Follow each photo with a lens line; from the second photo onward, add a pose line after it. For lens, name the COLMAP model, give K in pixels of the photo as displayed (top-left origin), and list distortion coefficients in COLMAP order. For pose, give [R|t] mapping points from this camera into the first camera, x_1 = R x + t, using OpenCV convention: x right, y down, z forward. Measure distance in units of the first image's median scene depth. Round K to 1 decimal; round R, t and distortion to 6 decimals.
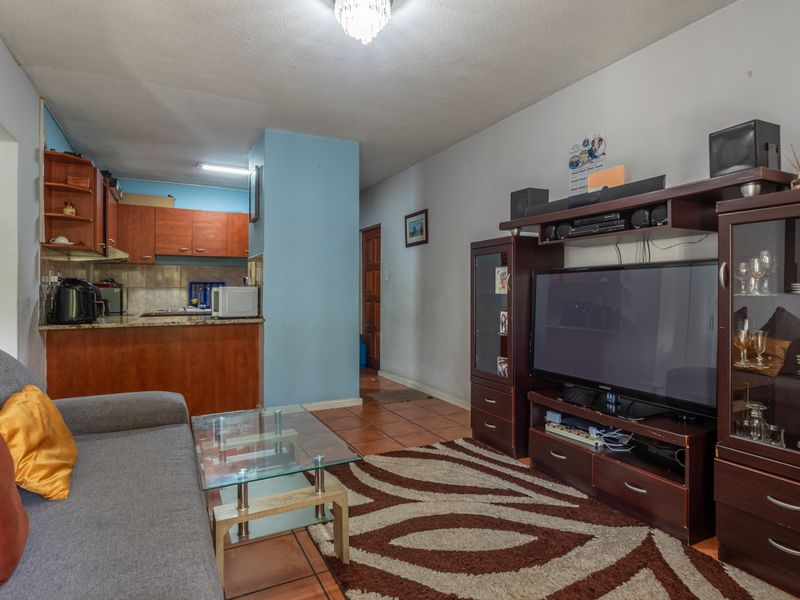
lens RADIAL K [[435.2, 0, 394.5], [0, 435.2, 295.0], [0, 0, 1]] dist [0.004085, 0.000075]
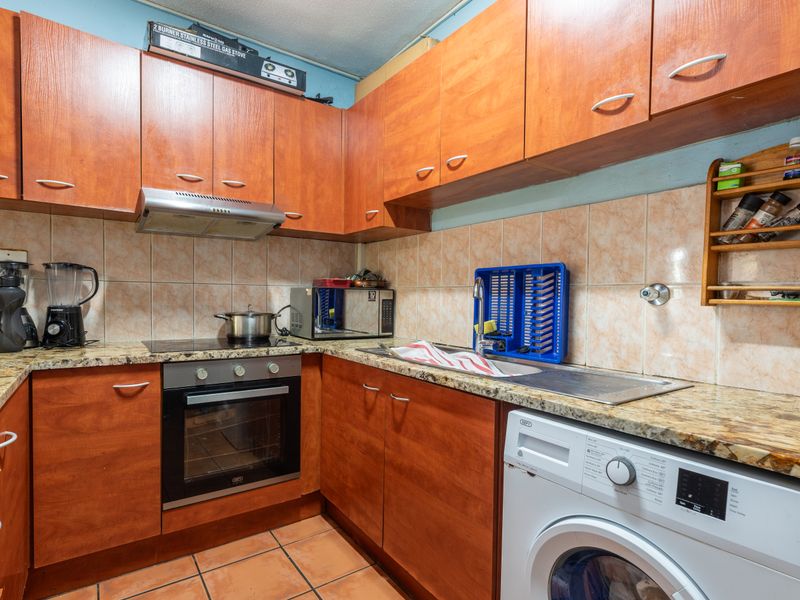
lens RADIAL K [[435.2, 0, 399.9], [0, 435.2, 300.6], [0, 0, 1]] dist [0.004085, 0.000075]
pose [[0.131217, 0.002496, -0.991351, -0.352799], [-0.011508, 0.999933, 0.000994, -0.011700], [0.991287, 0.011278, 0.131237, 2.204635]]
